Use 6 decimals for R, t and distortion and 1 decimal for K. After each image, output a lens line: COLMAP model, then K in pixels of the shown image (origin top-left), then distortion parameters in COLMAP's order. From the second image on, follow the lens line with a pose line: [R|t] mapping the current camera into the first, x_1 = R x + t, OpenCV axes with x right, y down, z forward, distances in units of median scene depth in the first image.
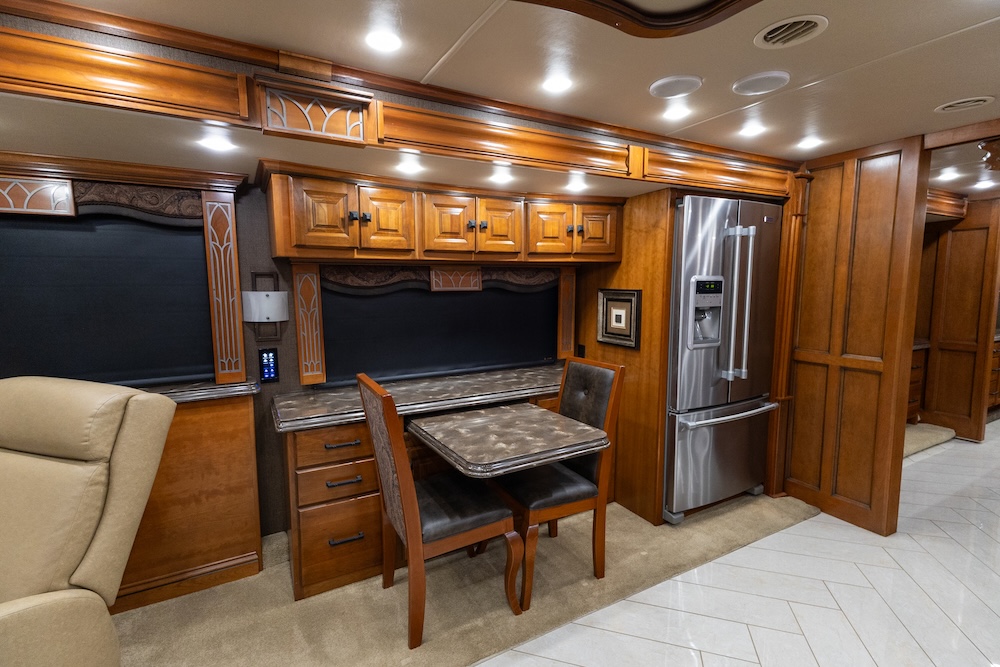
lens RADIAL K [[461.3, 0, 495.4], [0, 461.3, 333.8], [0, 0, 1]] dist [0.023024, -0.001112]
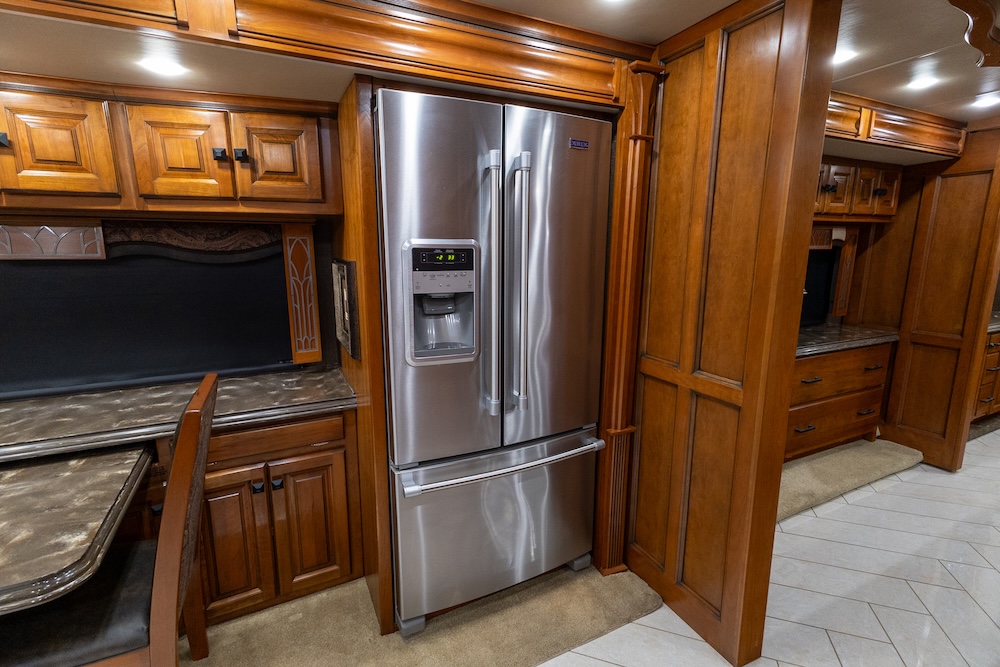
lens RADIAL K [[461.3, 0, 495.4], [0, 461.3, 333.8], [0, 0, 1]] dist [0.023024, -0.001112]
pose [[0.999223, 0.014738, -0.036566, 0.495299], [-0.011788, 0.996756, 0.079609, -0.049214], [0.037620, -0.079116, 0.996155, 0.381227]]
